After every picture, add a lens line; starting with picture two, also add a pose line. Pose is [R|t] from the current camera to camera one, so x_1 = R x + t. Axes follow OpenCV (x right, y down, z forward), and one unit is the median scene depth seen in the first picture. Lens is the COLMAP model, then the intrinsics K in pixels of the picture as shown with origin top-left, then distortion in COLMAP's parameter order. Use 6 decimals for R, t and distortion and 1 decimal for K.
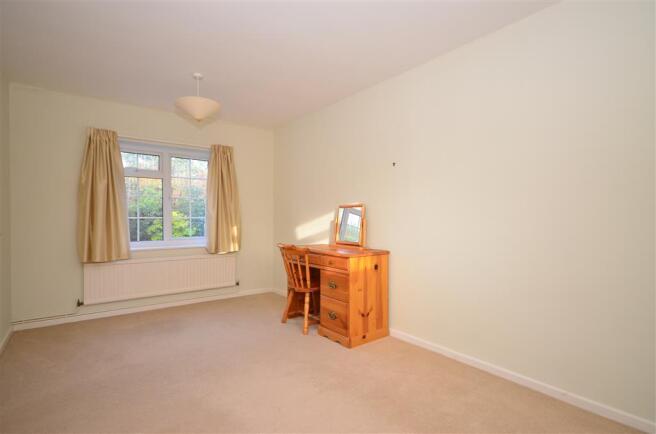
lens RADIAL K [[335.2, 0, 328.0], [0, 335.2, 218.4], [0, 0, 1]] dist [-0.000874, -0.000031]
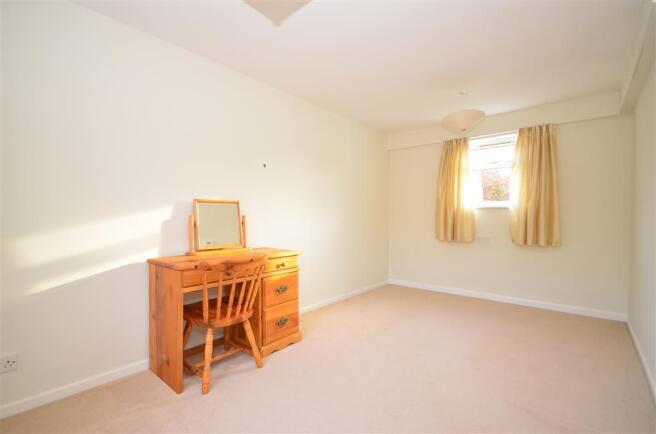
lens RADIAL K [[299.8, 0, 327.8], [0, 299.8, 218.3], [0, 0, 1]] dist [-0.000924, -0.000780]
pose [[-0.208305, -0.001417, 0.978063, -0.811678], [-0.013128, 0.999913, -0.001347, 0.004619], [-0.977976, -0.013121, -0.208306, 1.046241]]
